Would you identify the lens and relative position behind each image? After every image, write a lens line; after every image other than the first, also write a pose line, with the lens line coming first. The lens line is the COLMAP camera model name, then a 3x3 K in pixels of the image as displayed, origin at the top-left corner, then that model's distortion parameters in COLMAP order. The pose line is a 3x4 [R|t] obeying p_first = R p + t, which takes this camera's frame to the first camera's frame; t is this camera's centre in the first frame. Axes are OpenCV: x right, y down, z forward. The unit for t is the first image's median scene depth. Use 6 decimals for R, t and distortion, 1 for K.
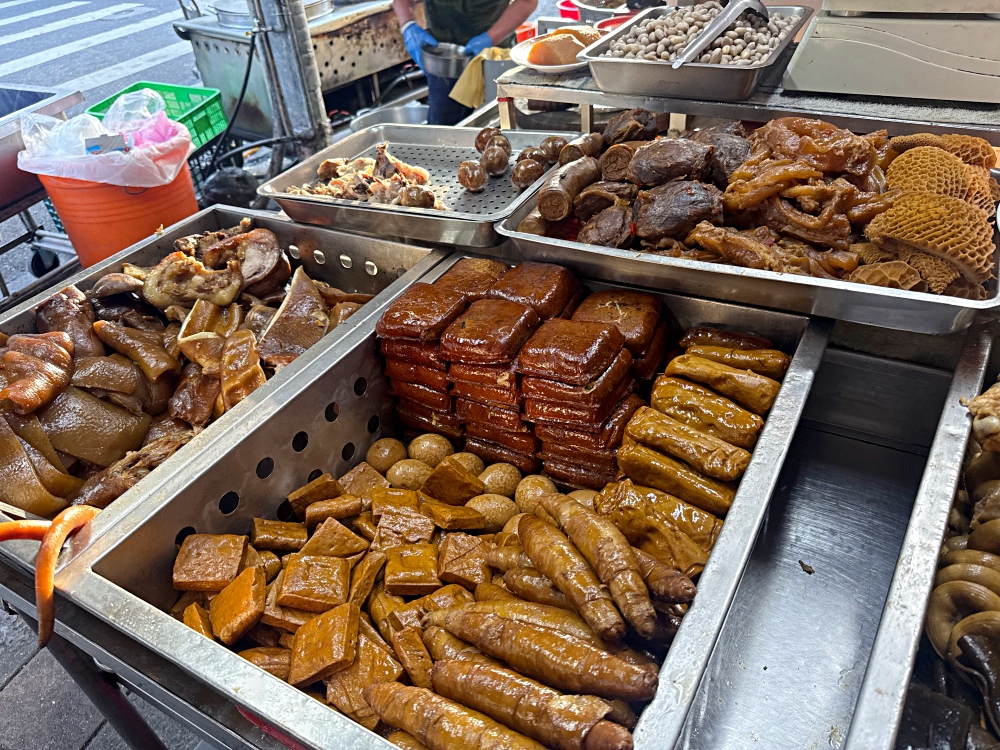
lens RADIAL K [[705.0, 0, 500.0], [0, 705.0, 375.0], [0, 0, 1]] dist [0.005813, -0.021798]
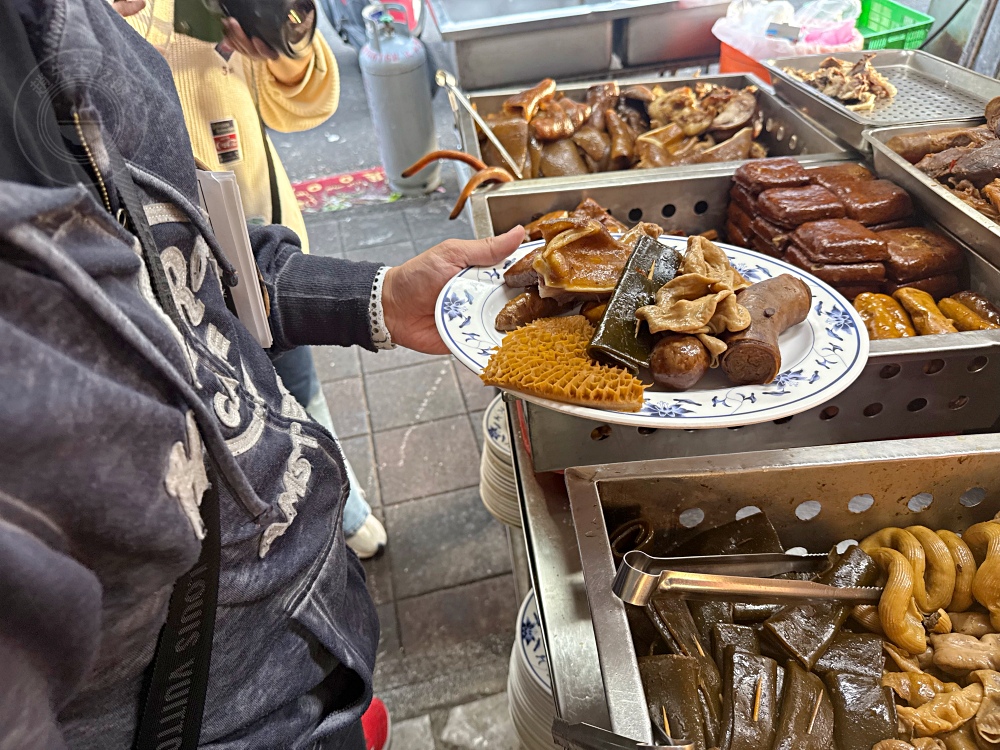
lens RADIAL K [[705.0, 0, 500.0], [0, 705.0, 375.0], [0, 0, 1]] dist [0.005813, -0.021798]
pose [[0.566369, 0.556387, -0.607996, 0.463955], [-0.497433, 0.818974, 0.286080, 0.066831], [0.657104, 0.140410, 0.740607, -0.145452]]
